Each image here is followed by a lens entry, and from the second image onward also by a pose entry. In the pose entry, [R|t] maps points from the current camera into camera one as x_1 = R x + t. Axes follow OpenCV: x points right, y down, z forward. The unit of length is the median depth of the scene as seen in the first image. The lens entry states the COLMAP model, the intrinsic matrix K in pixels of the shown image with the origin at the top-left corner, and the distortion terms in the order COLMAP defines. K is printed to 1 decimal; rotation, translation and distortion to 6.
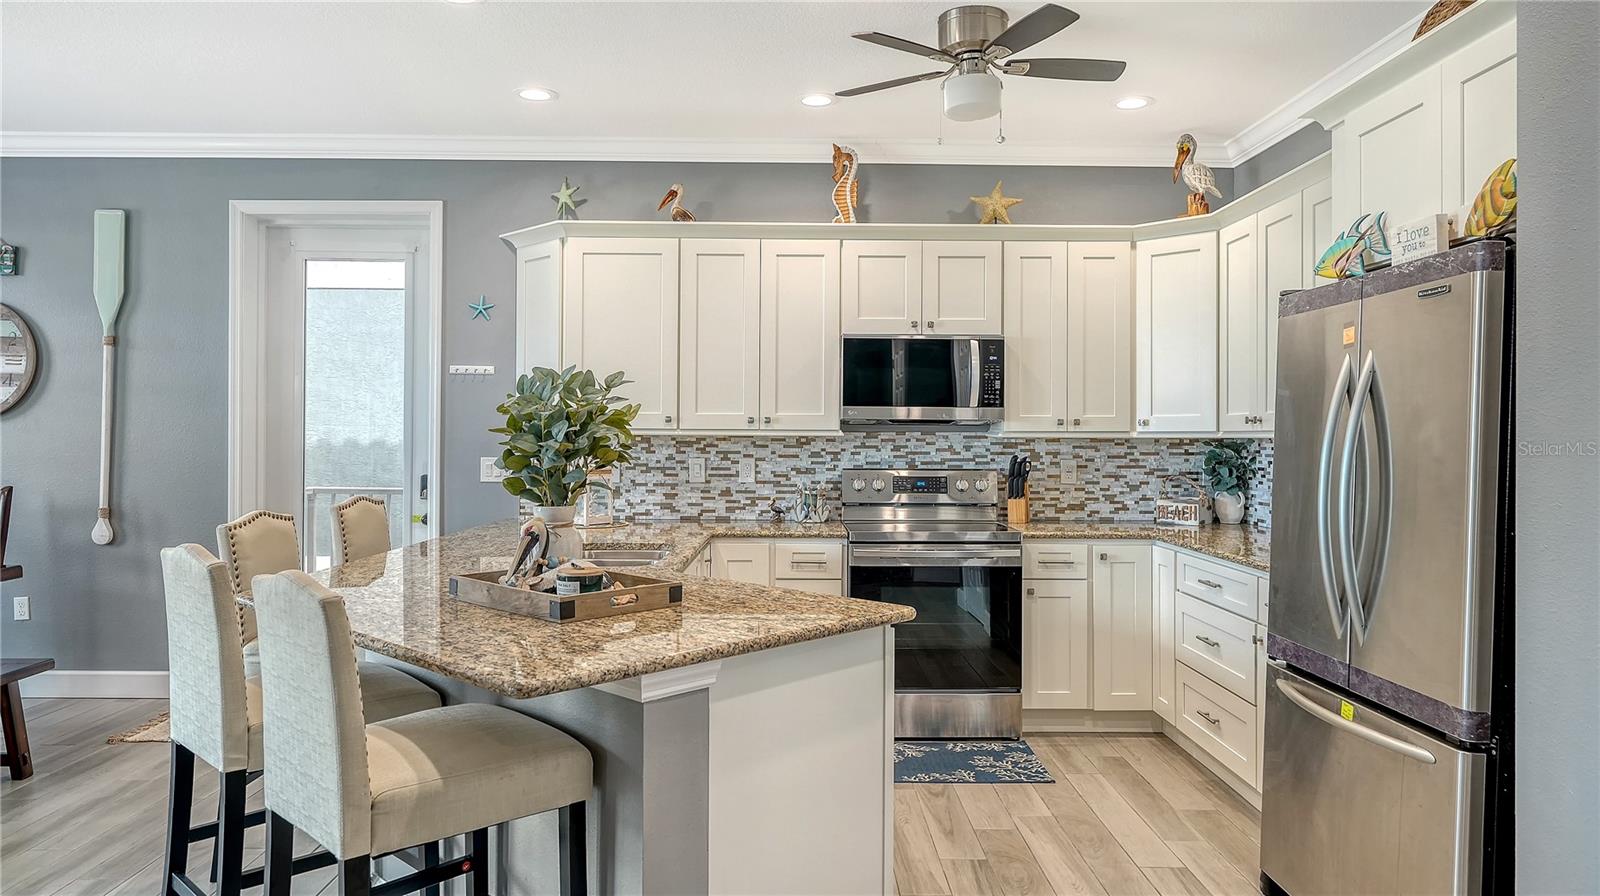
lens RADIAL K [[1045.6, 0, 806.8], [0, 1045.6, 434.0], [0, 0, 1]] dist [-0.009459, -0.002687]
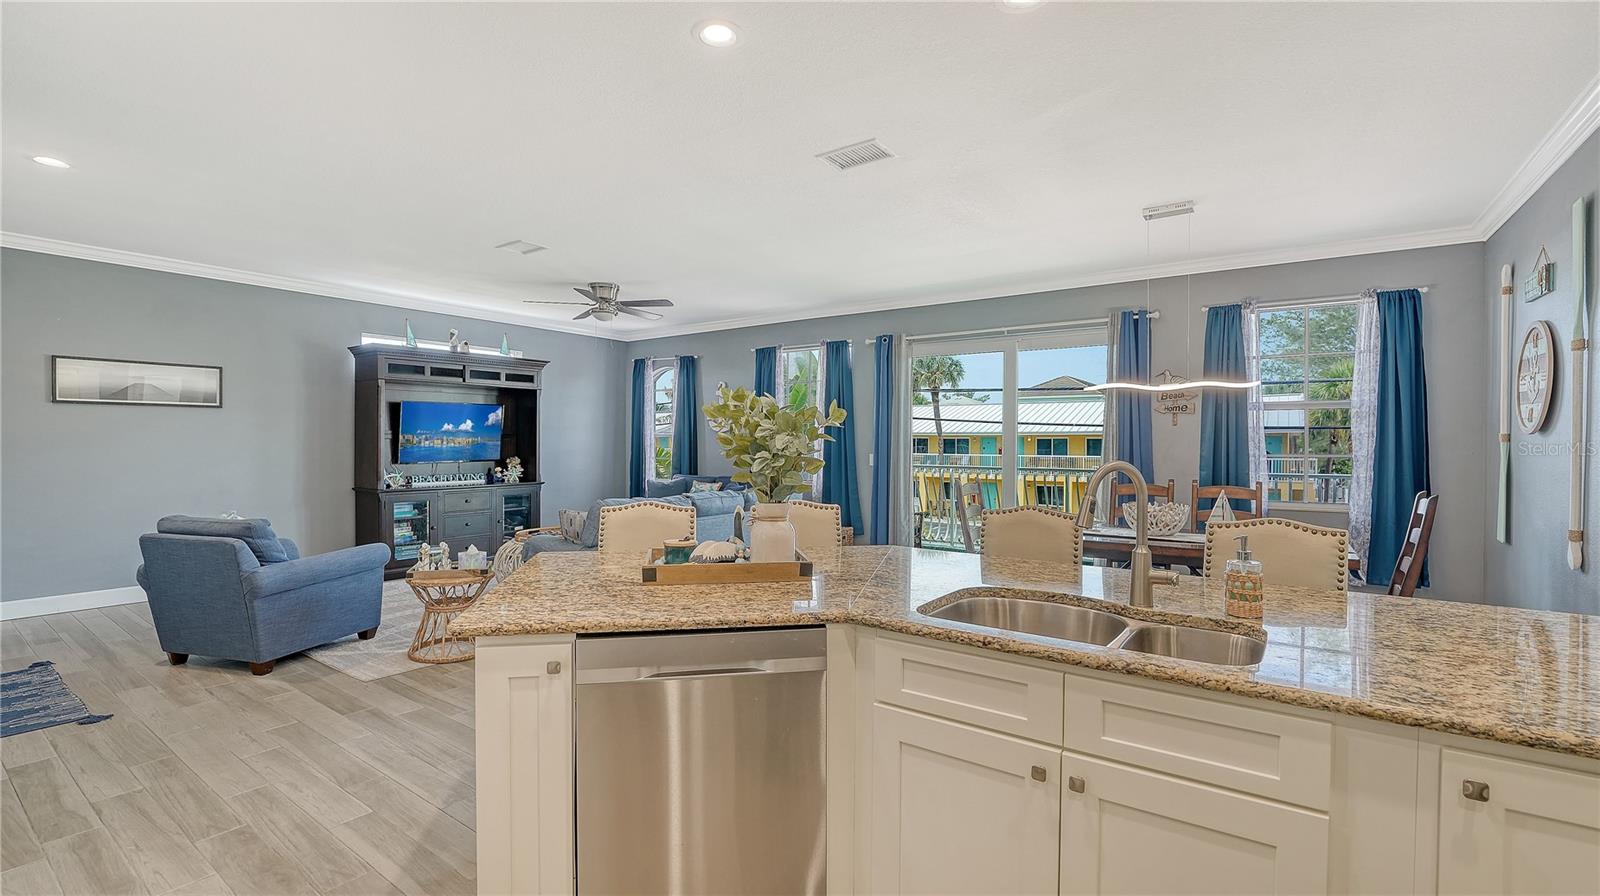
lens RADIAL K [[697.1, 0, 779.4], [0, 697.1, 446.4], [0, 0, 1]] dist [0.000916, 0.000013]
pose [[-0.600350, -0.004356, -0.799726, 0.232560], [-0.007343, 0.999973, 0.000066, 0.003009], [0.799704, 0.005912, -0.600366, 0.810982]]
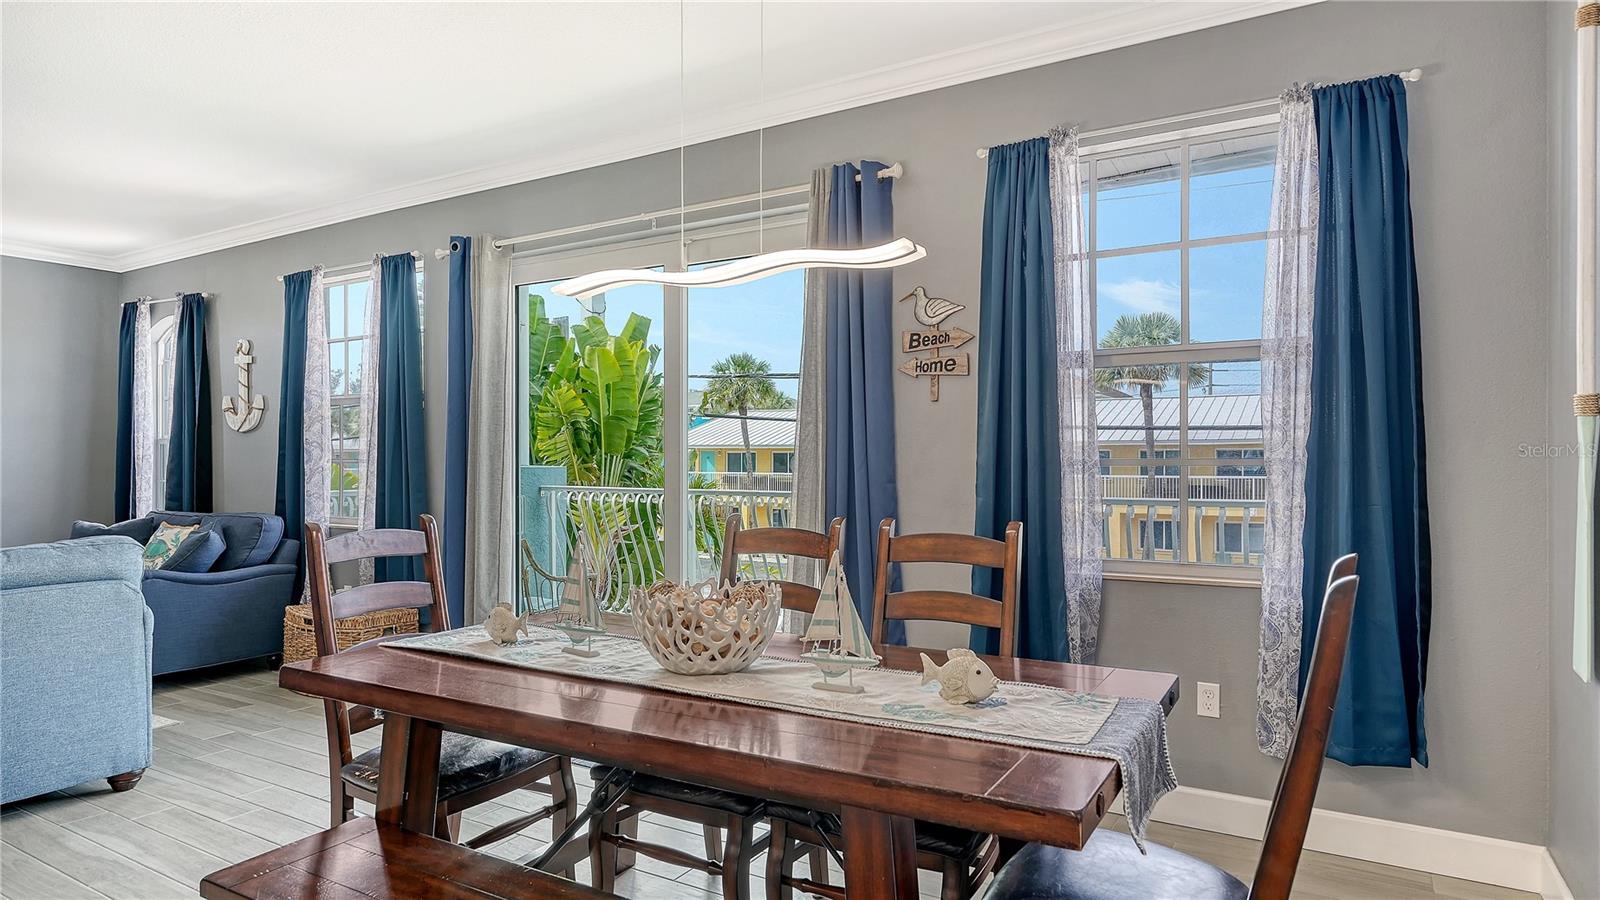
lens RADIAL K [[903.2, 0, 770.2], [0, 903.2, 456.6], [0, 0, 1]] dist [0.033181, 0.000656]
pose [[-0.529300, -0.012086, -0.848349, -0.395648], [-0.001263, 0.999909, -0.013458, 0.016466], [0.848434, -0.006052, -0.529267, 0.907170]]
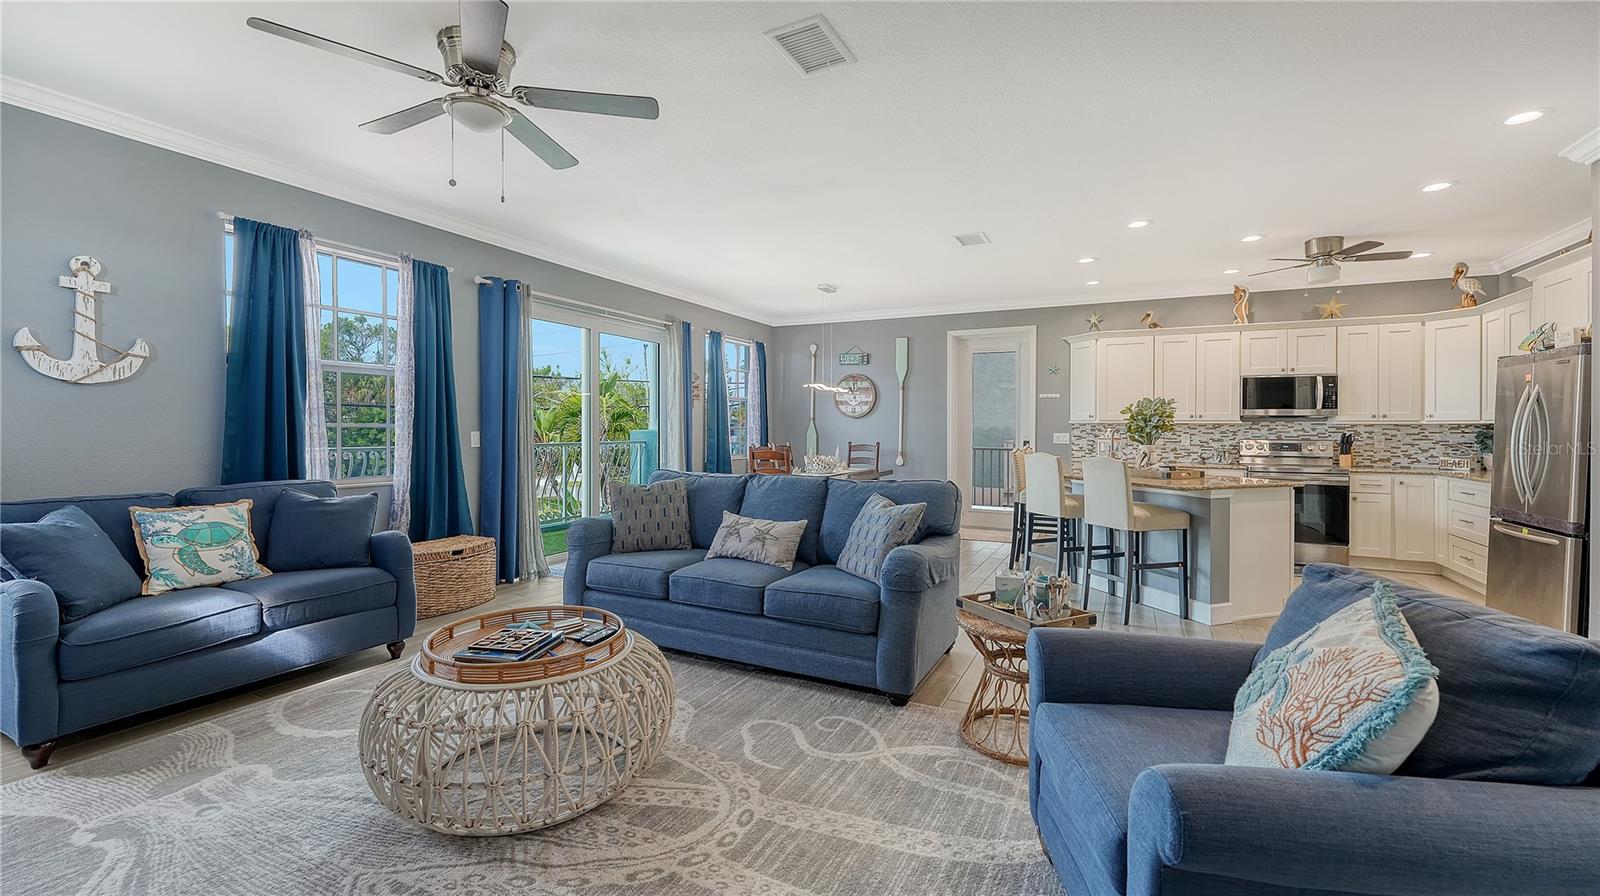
lens RADIAL K [[656.3, 0, 797.9], [0, 656.3, 428.6], [0, 0, 1]] dist [0.002618, -0.000048]
pose [[0.885152, 0.000728, -0.465302, -0.136244], [-0.000712, 1.000000, 0.000210, 0.012396], [0.465302, 0.000145, 0.885152, -0.580372]]
